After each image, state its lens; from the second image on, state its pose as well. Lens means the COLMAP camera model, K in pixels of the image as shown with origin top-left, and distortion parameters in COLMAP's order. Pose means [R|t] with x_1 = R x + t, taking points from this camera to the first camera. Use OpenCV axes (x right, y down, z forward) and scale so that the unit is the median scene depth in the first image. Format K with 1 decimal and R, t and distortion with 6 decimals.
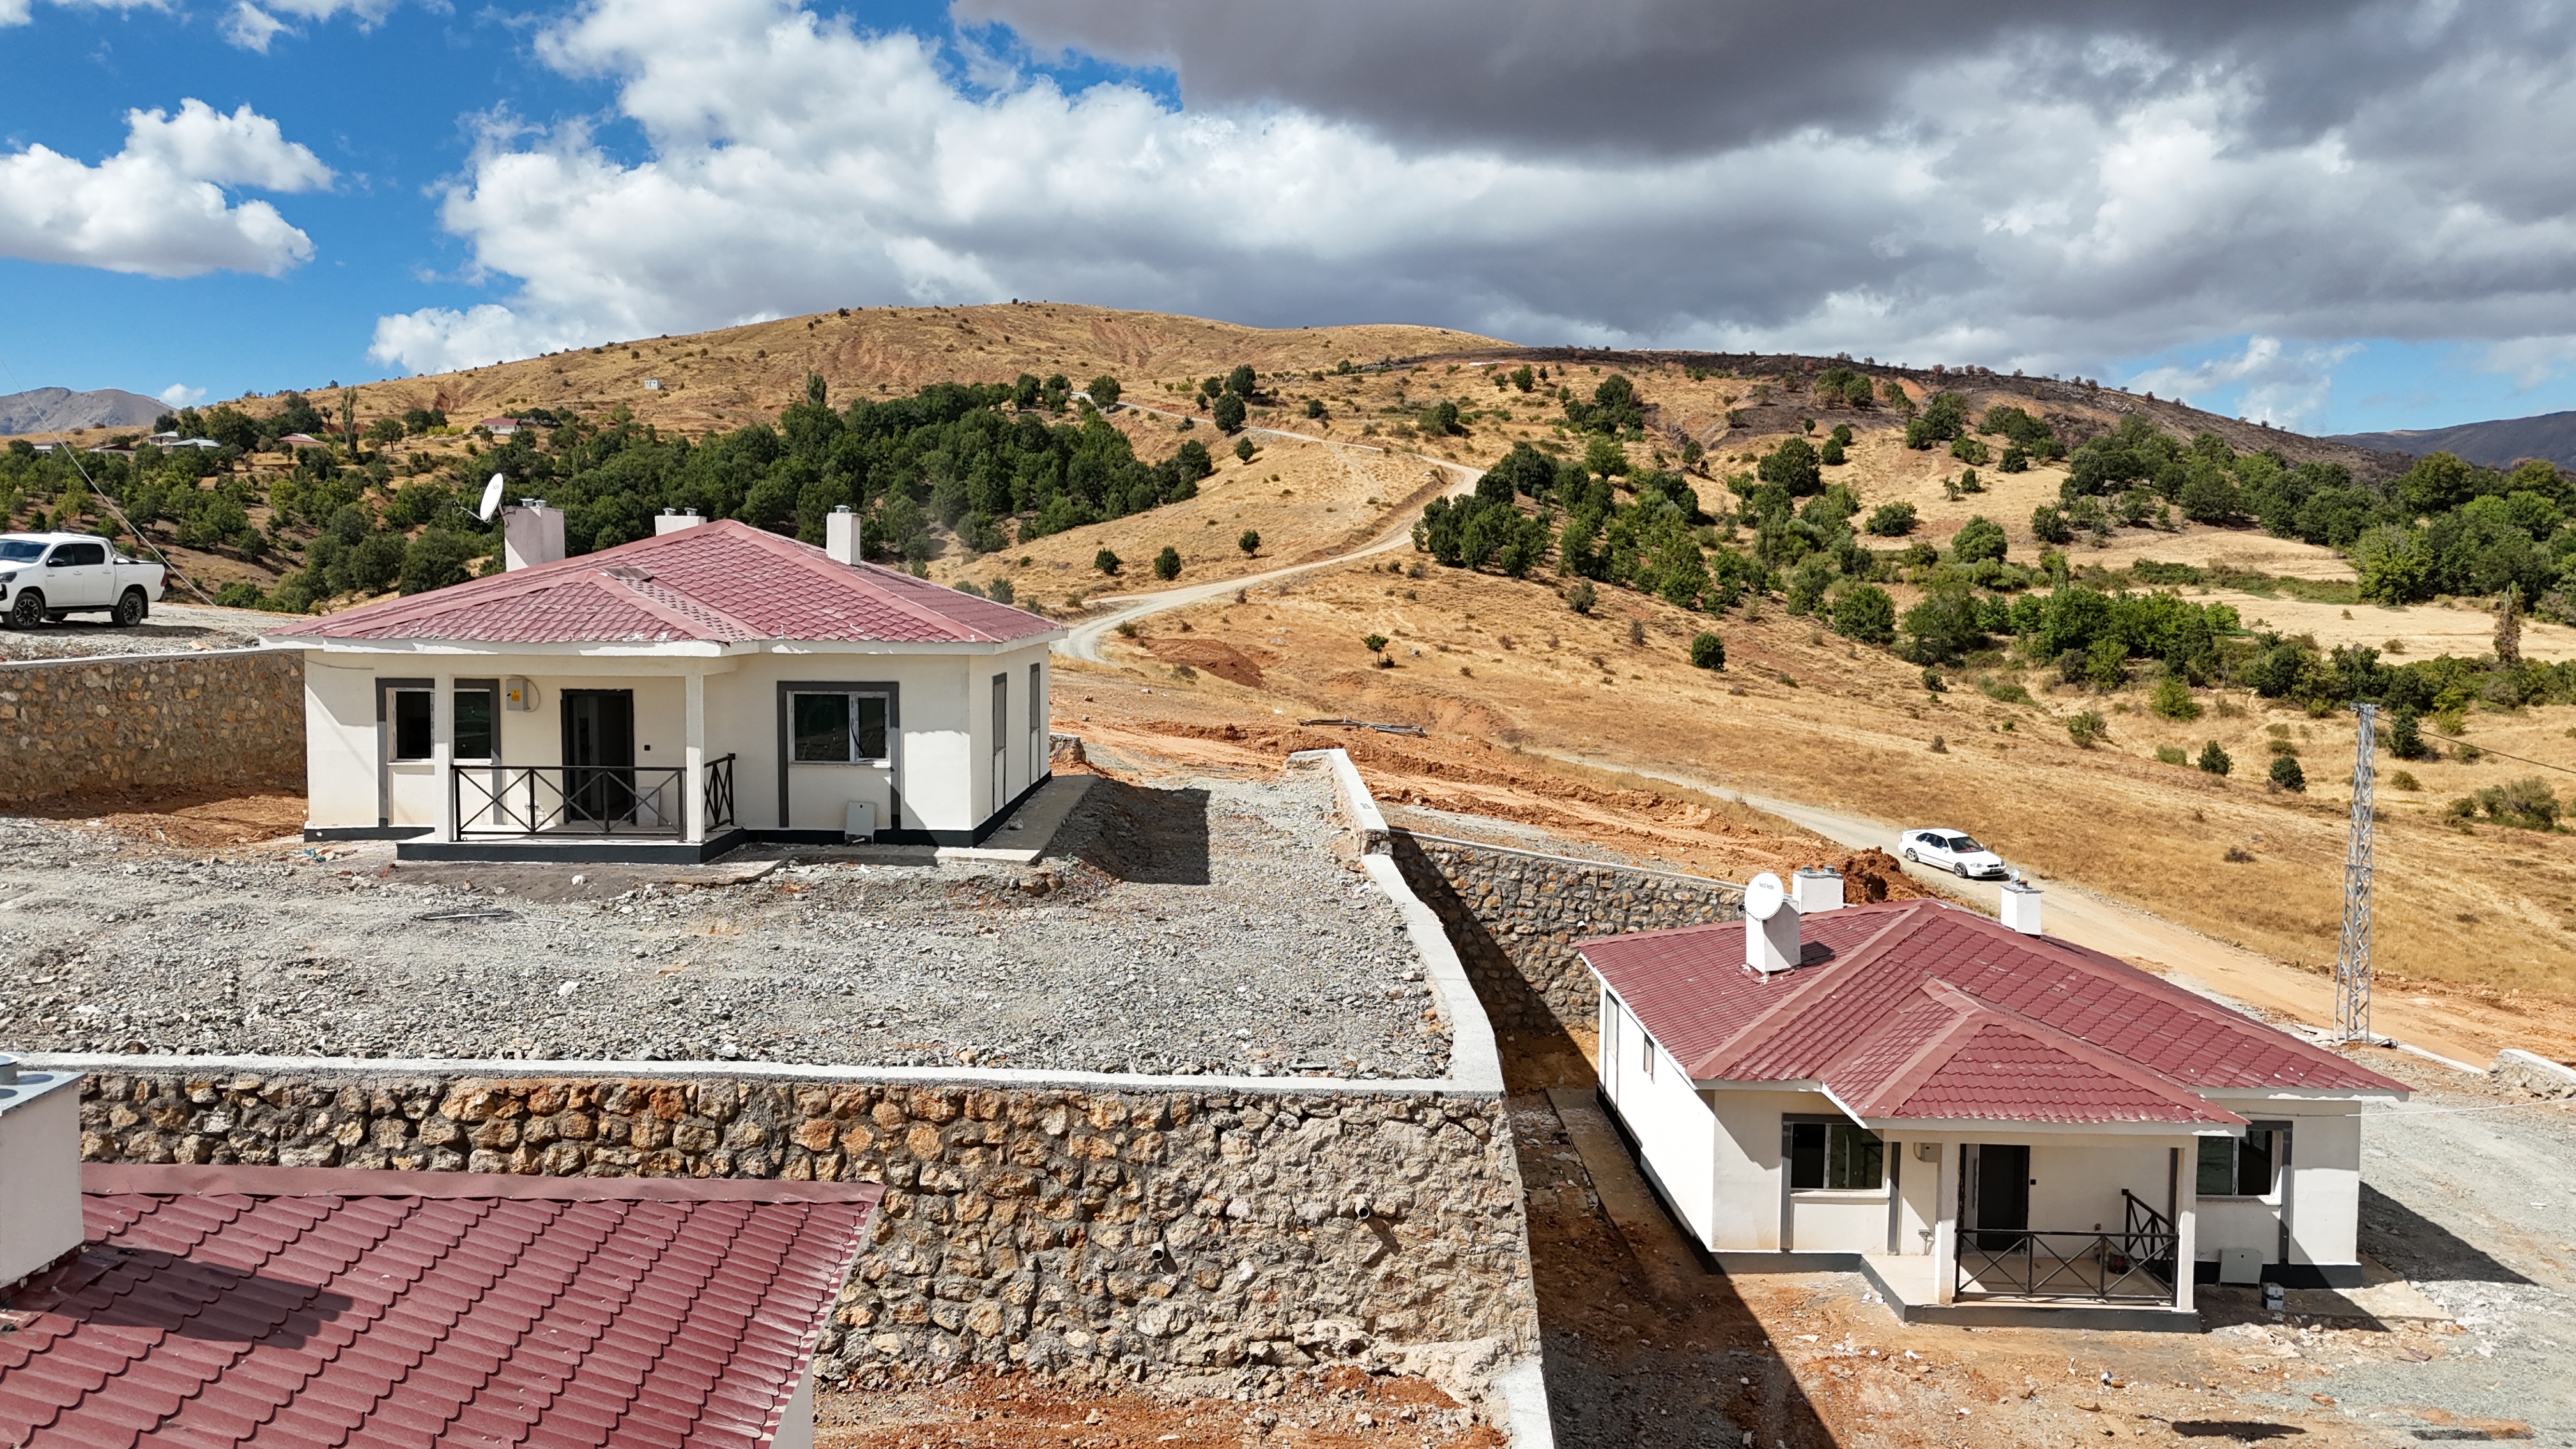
lens RADIAL K [[1895.0, 0, 1284.9], [0, 1895.0, 721.4], [0, 0, 1]] dist [0.055872, -0.048323]
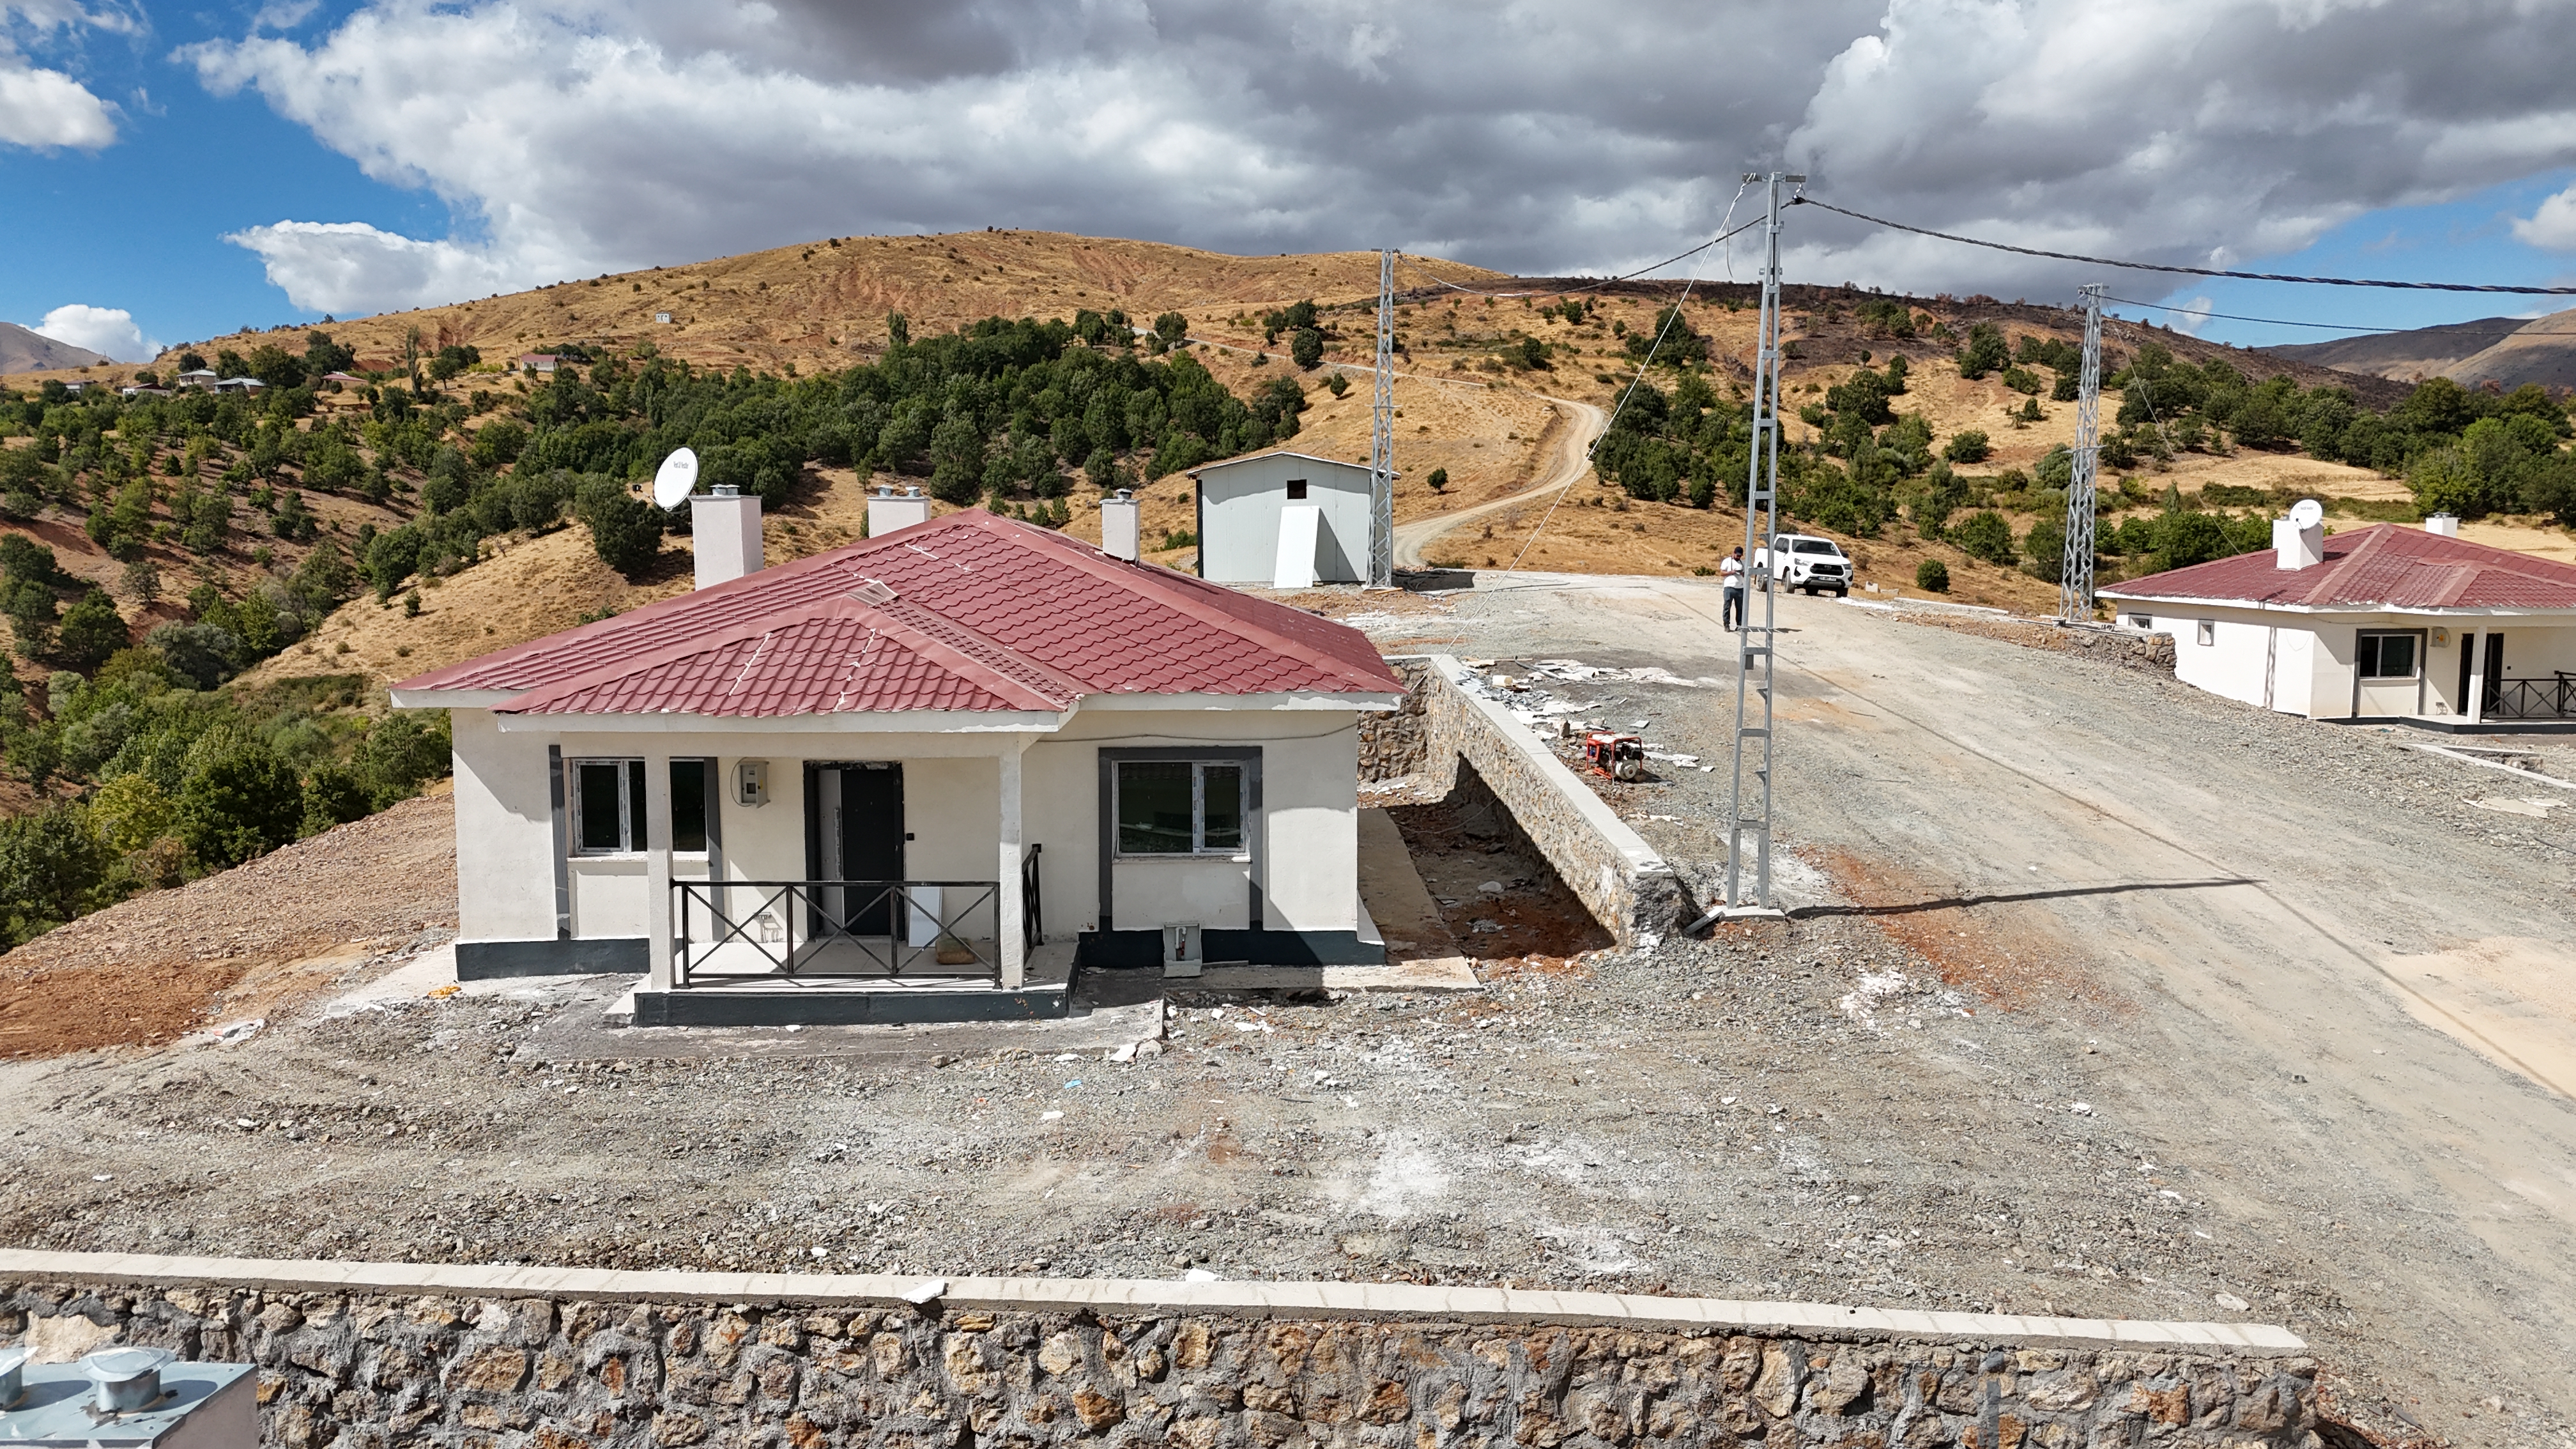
lens RADIAL K [[1891.3, 0, 1285.2], [0, 1891.3, 729.6], [0, 0, 1]] dist [0.056025, -0.046893]
pose [[0.998541, -0.017183, 0.051202, -0.104814], [0.014865, 0.998862, 0.045311, -0.001974], [-0.051922, -0.044483, 0.997660, -0.043560]]
